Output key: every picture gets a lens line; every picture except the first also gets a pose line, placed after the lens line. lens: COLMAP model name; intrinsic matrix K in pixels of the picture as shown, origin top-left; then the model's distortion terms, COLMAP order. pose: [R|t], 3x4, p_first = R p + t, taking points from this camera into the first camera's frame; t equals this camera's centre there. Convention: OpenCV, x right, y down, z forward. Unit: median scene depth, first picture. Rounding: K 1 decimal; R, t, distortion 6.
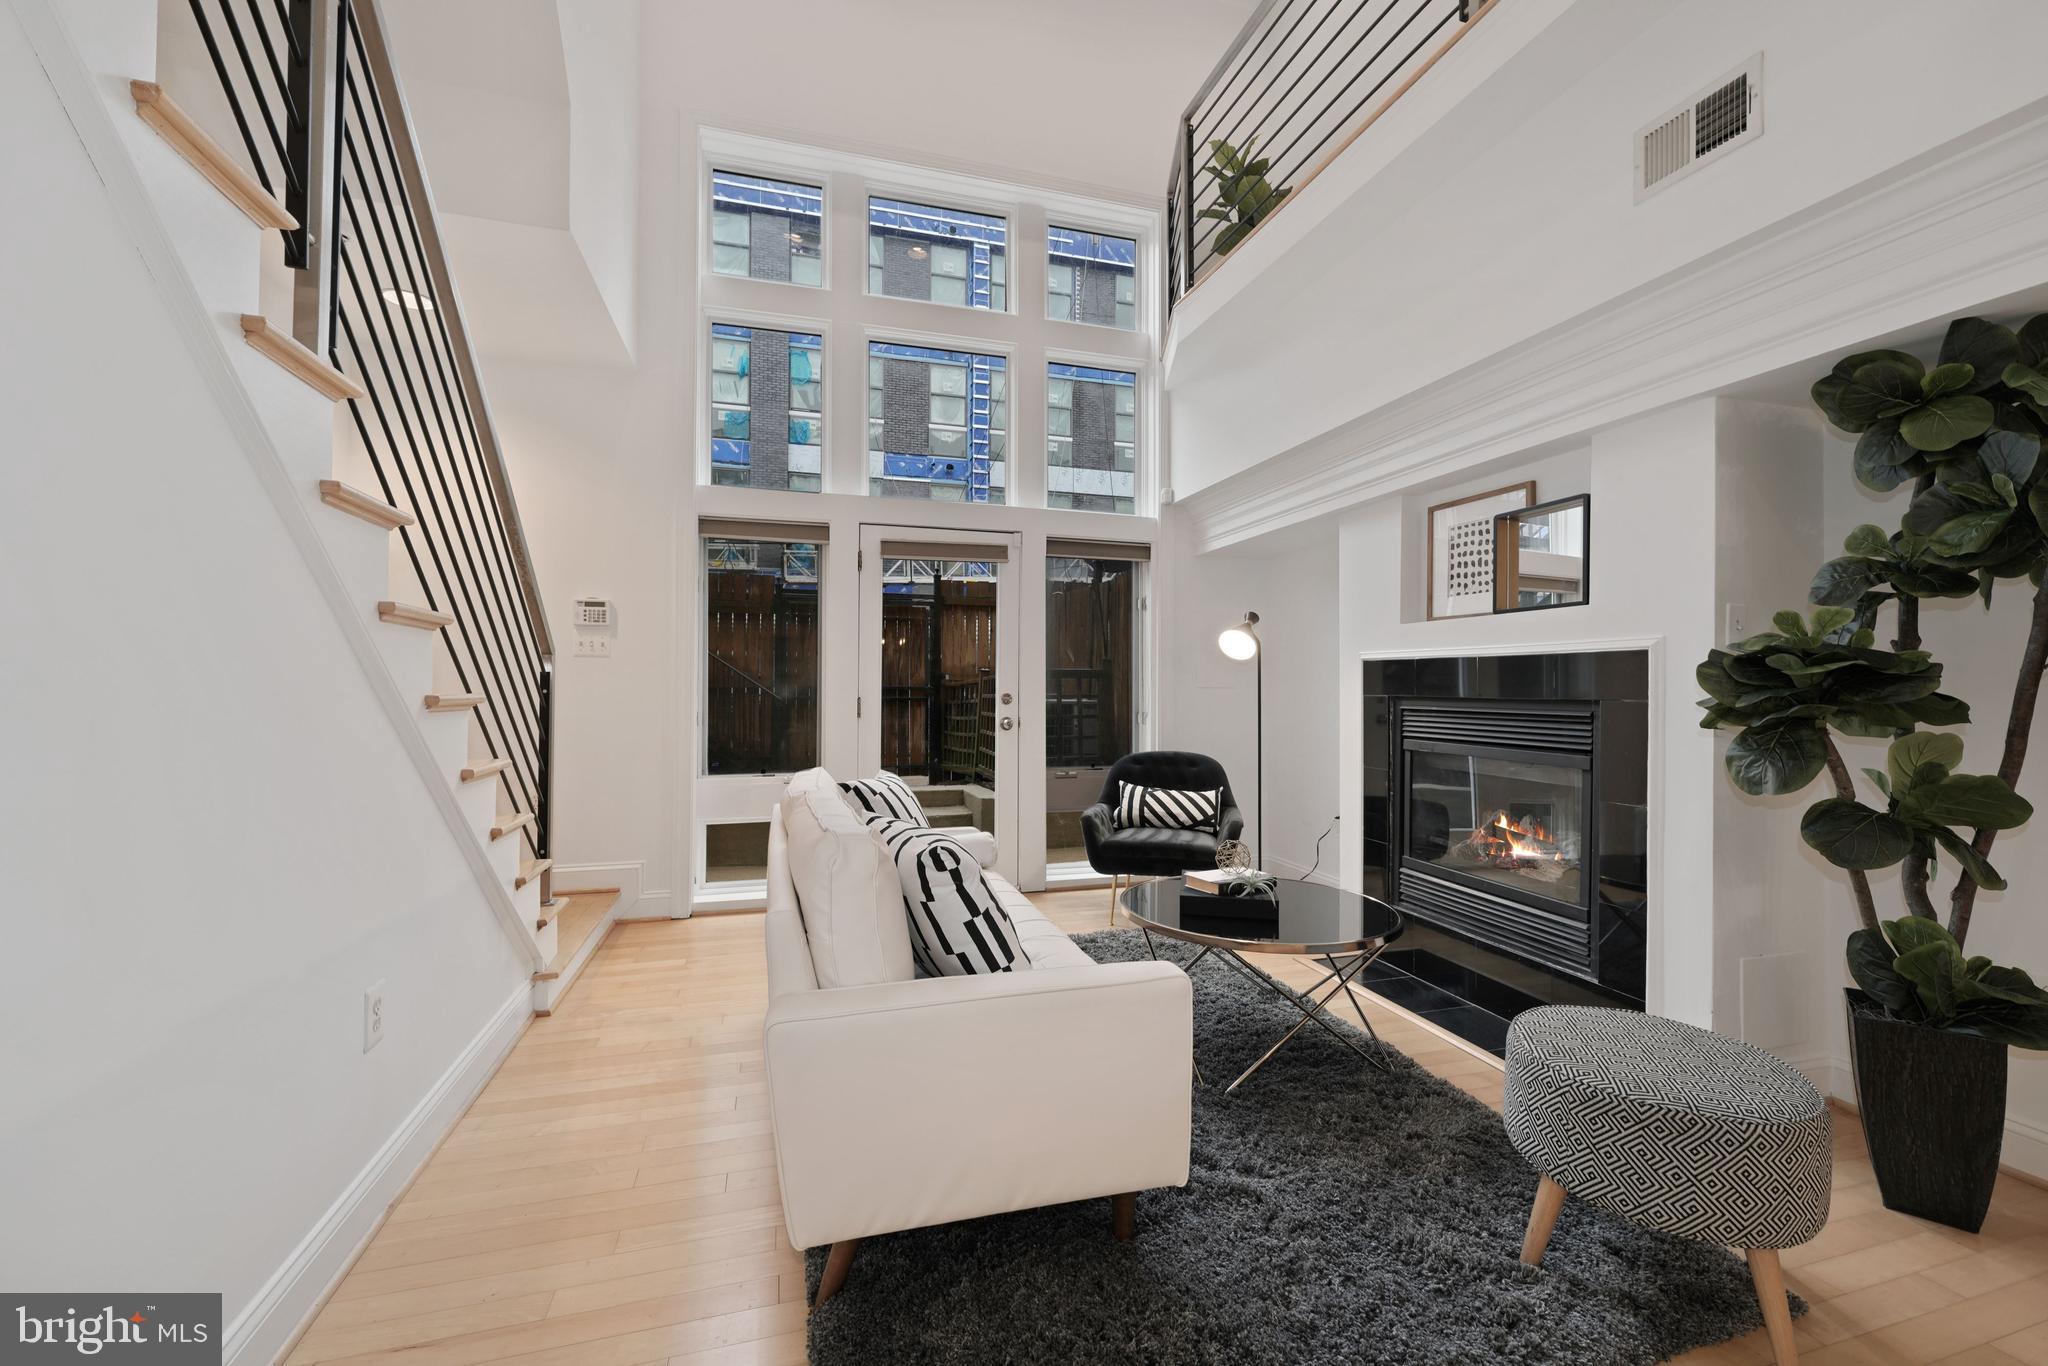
lens RADIAL K [[841.5, 0, 1031.4], [0, 841.5, 675.1], [0, 0, 1]] dist [0.009218, -0.000129]
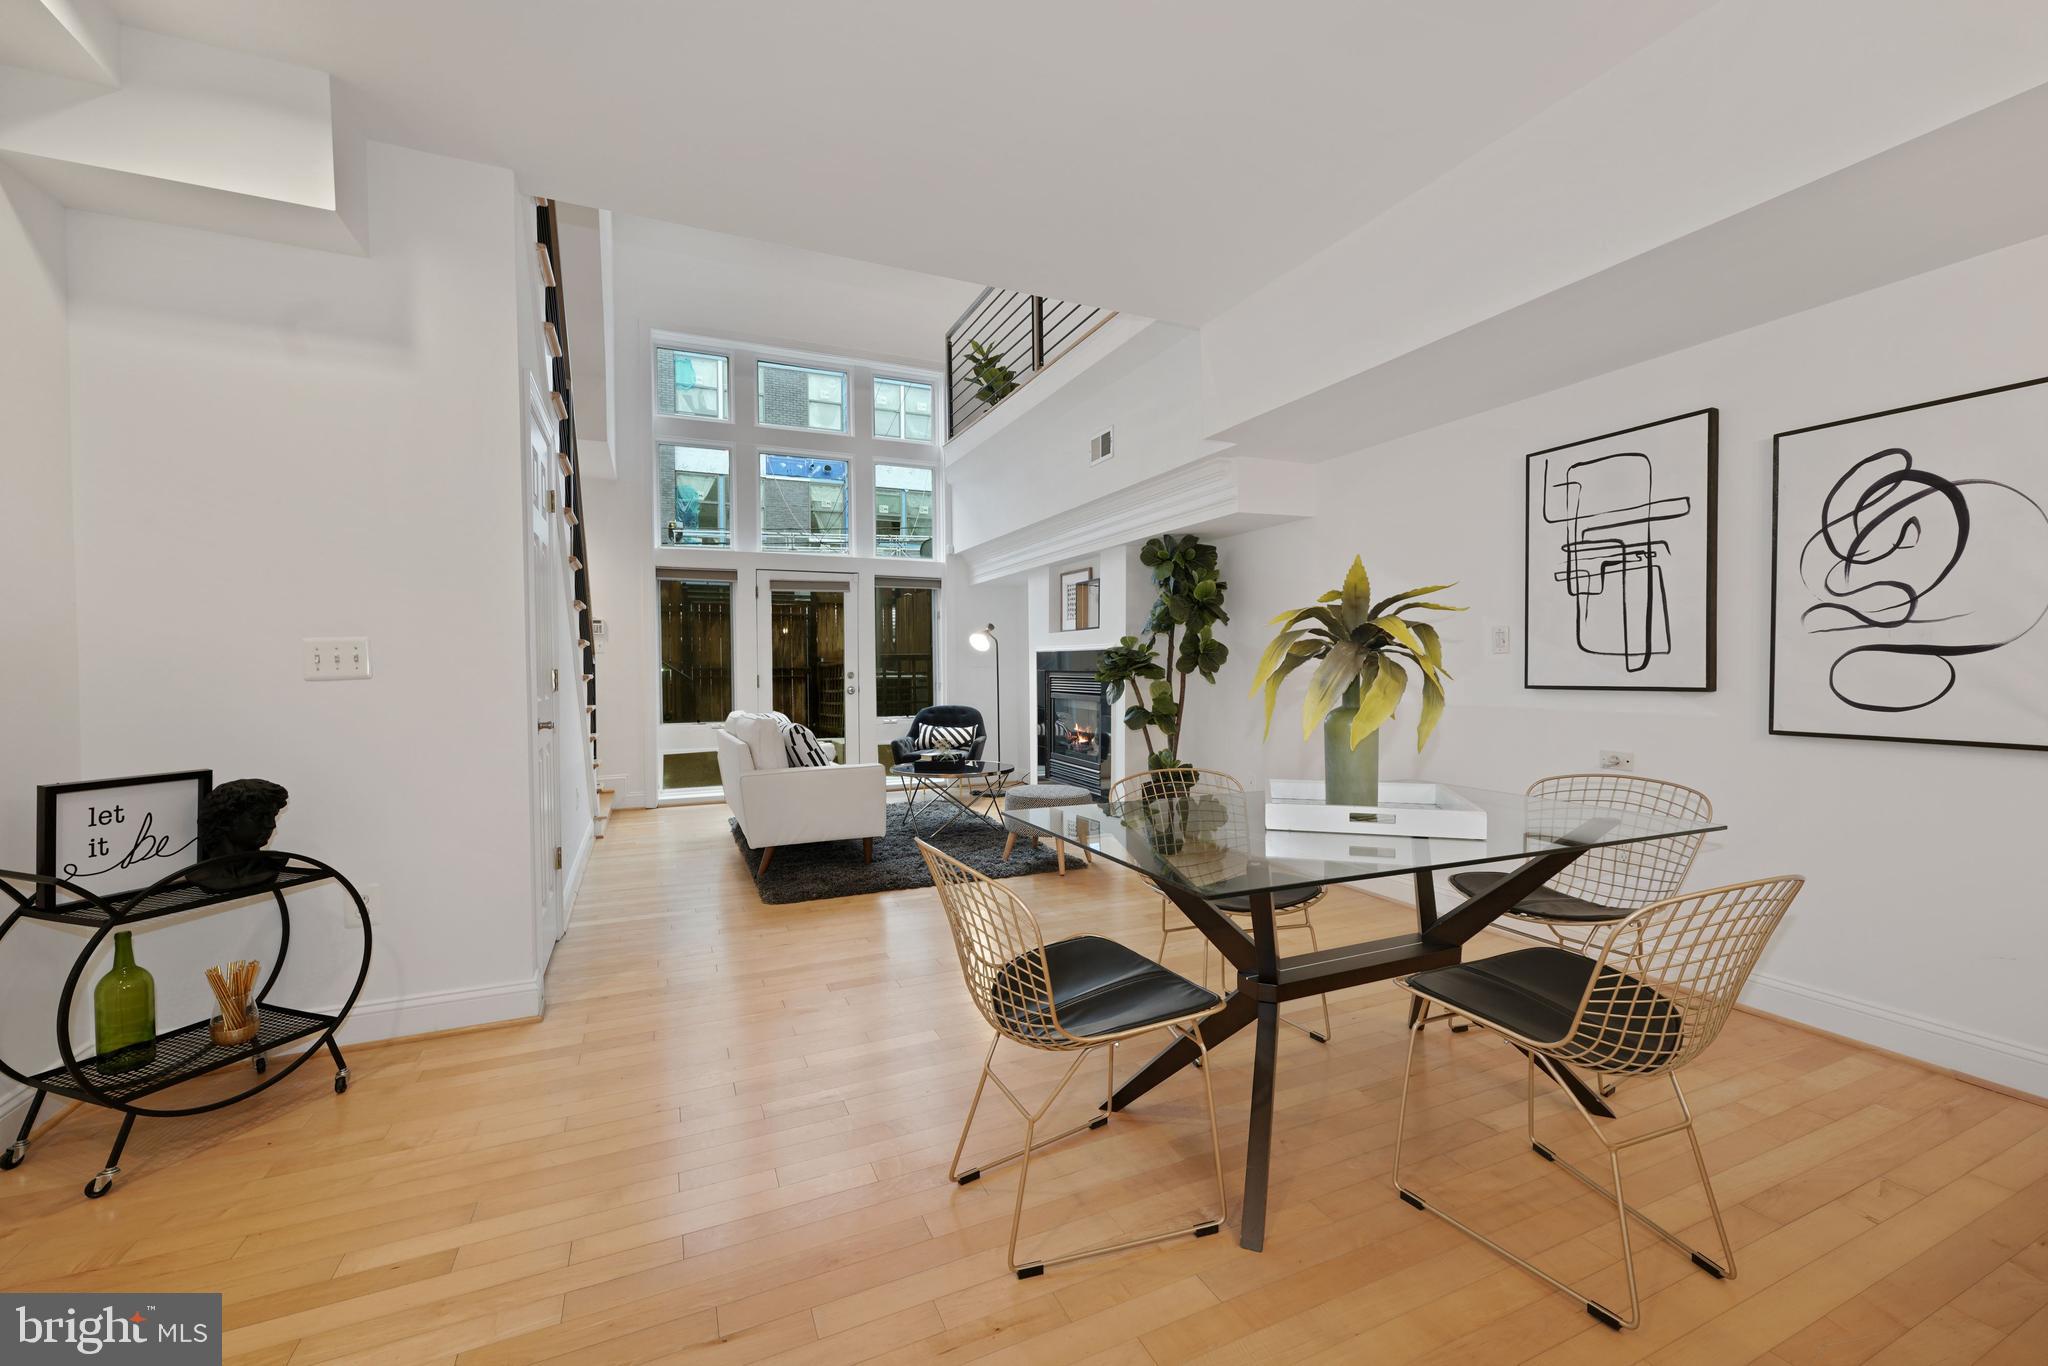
lens RADIAL K [[841.5, 0, 1033.3], [0, 841.5, 672.4], [0, 0, 1]] dist [0.009218, -0.000129]
pose [[0.991362, -0.014361, 0.130362, 0.116485], [0.011382, 0.999658, 0.023564, -0.012650], [-0.130656, -0.021876, 0.991186, -0.715084]]
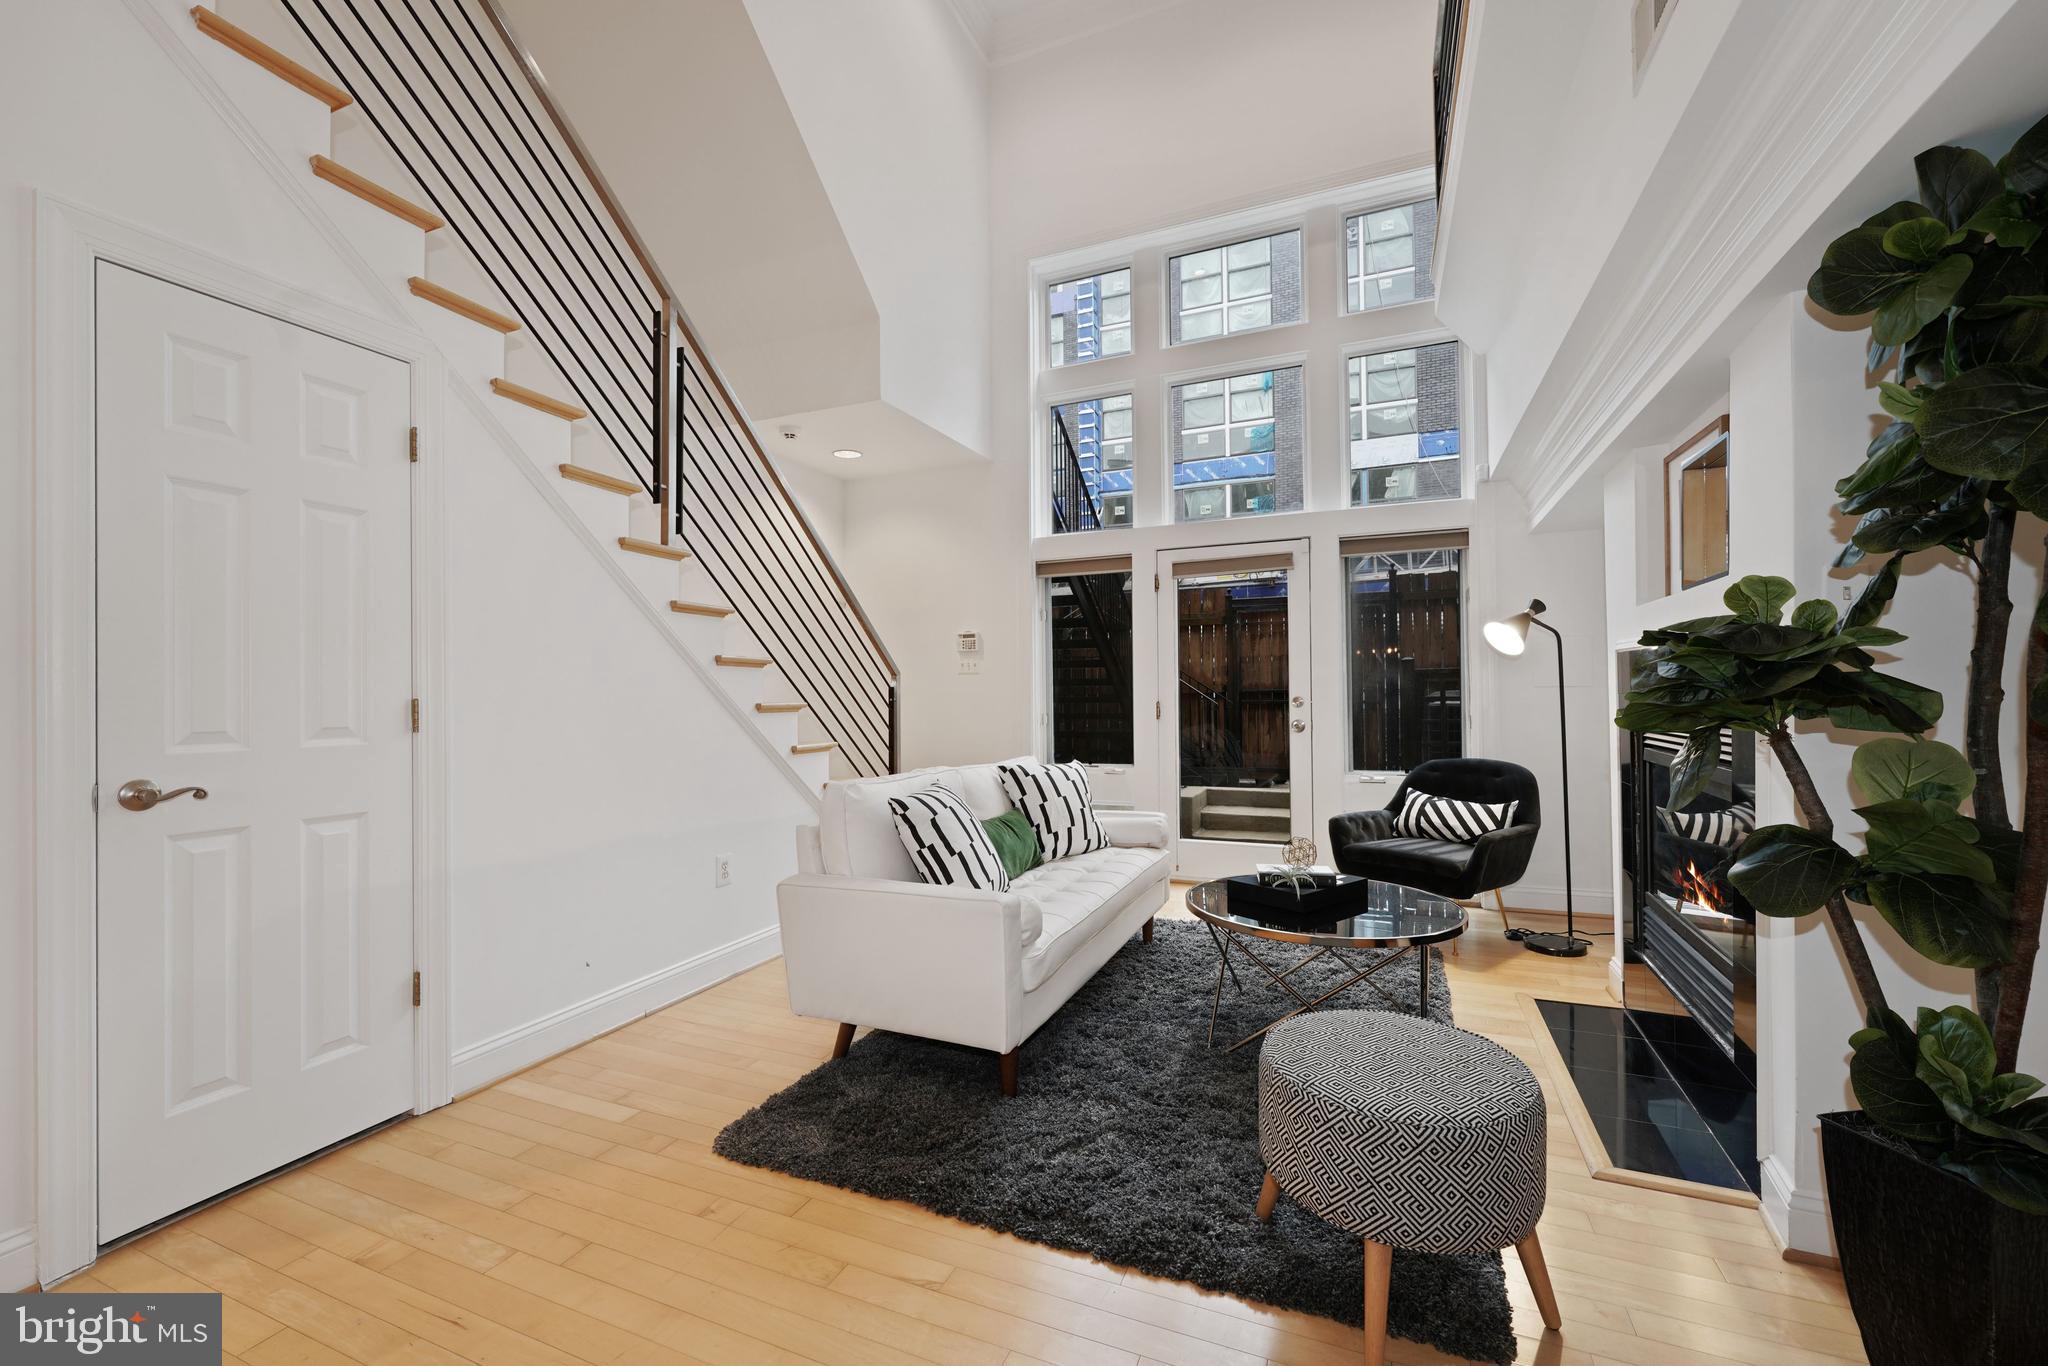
lens RADIAL K [[841.5, 0, 994.7], [0, 841.5, 684.7], [0, 0, 1]] dist [0.009218, -0.000129]
pose [[0.753154, -0.020216, -0.657533, 0.394464], [0.025033, 0.999684, -0.002063, 0.000298], [0.657367, -0.014907, 0.753423, -0.017649]]
